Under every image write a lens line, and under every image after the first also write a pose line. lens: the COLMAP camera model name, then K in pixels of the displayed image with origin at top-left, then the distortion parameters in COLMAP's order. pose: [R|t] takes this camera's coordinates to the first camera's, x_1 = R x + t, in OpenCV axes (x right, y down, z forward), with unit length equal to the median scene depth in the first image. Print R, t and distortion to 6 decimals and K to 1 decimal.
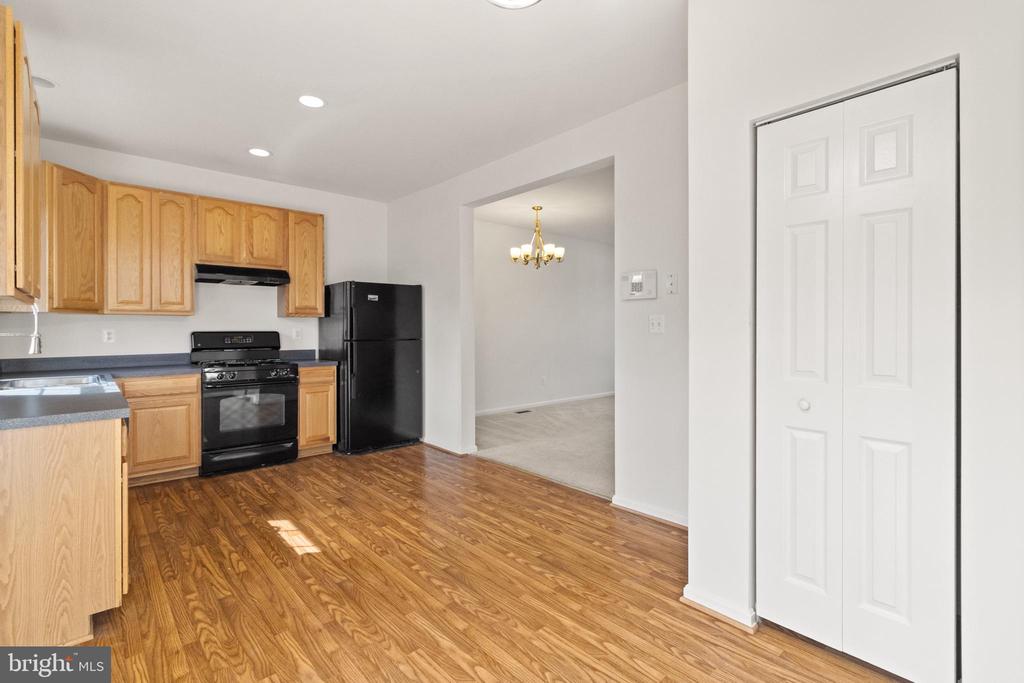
lens RADIAL K [[484.3, 0, 508.5], [0, 484.3, 331.4], [0, 0, 1]] dist [0.001120, 0.000474]
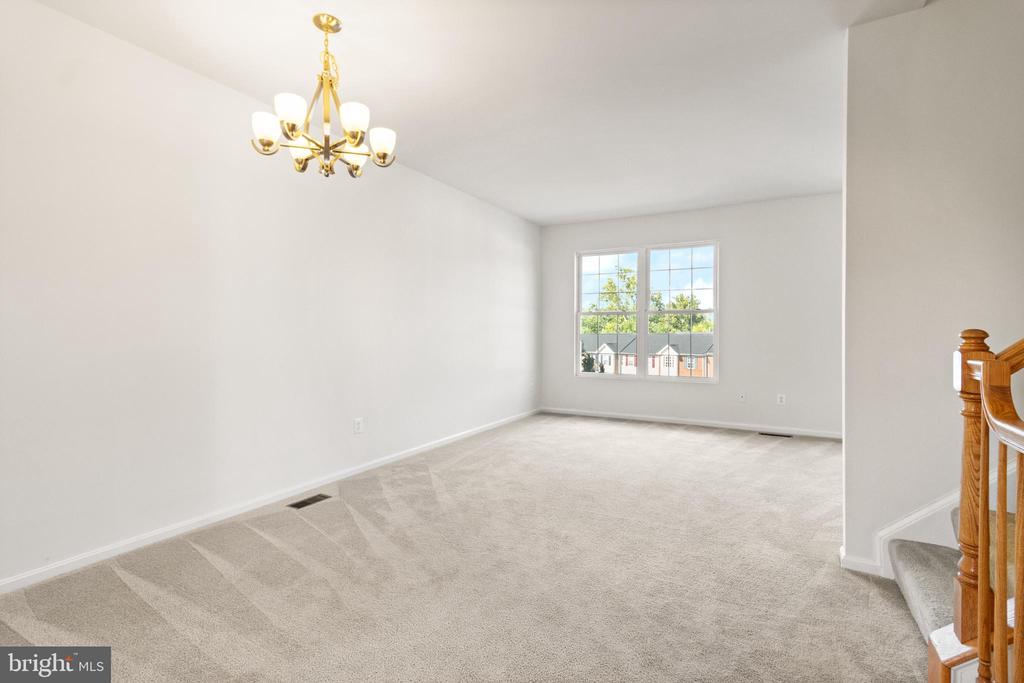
lens RADIAL K [[484.3, 0, 508.5], [0, 484.3, 331.4], [0, 0, 1]] dist [0.001120, 0.000474]
pose [[0.943974, 0.000339, 0.330020, 0.134652], [-0.000386, 1.000000, 0.000078, 0.000068], [-0.330020, -0.000201, 0.943974, 1.109651]]
